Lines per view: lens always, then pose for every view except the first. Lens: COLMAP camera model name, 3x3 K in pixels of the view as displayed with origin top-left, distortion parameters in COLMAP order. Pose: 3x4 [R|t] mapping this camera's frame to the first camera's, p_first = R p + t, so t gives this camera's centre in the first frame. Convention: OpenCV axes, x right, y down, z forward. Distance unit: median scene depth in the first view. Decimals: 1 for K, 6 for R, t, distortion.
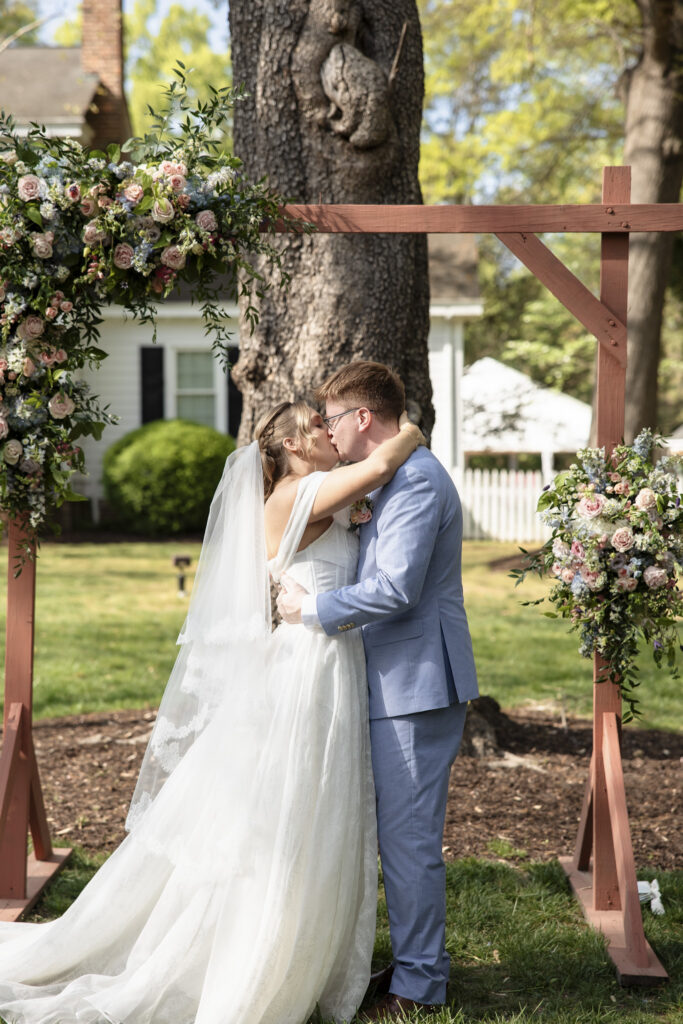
lens RADIAL K [[2059.5, 0, 341.5], [0, 2059.5, 512.0], [0, 0, 1]] dist [0.164770, 0.048959]
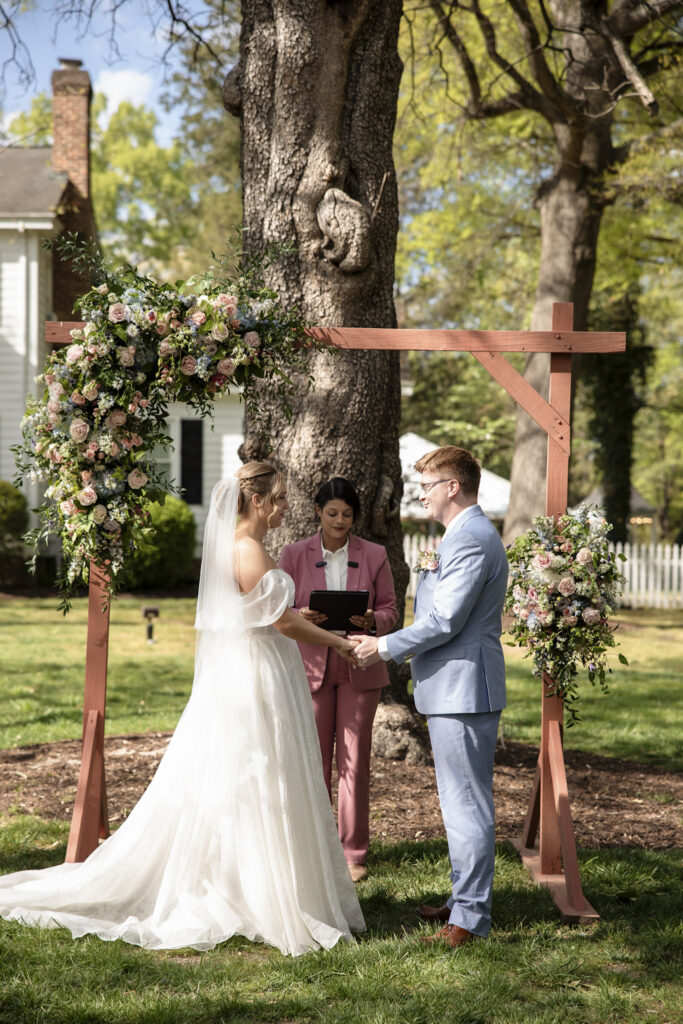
lens RADIAL K [[2059.5, 0, 341.5], [0, 2059.5, 512.0], [0, 0, 1]] dist [0.164770, 0.048959]
pose [[0.998607, 0.012357, 0.051301, -0.073347], [-0.010721, 0.999429, -0.032036, 0.009294], [-0.051668, 0.031442, 0.998169, -0.297487]]
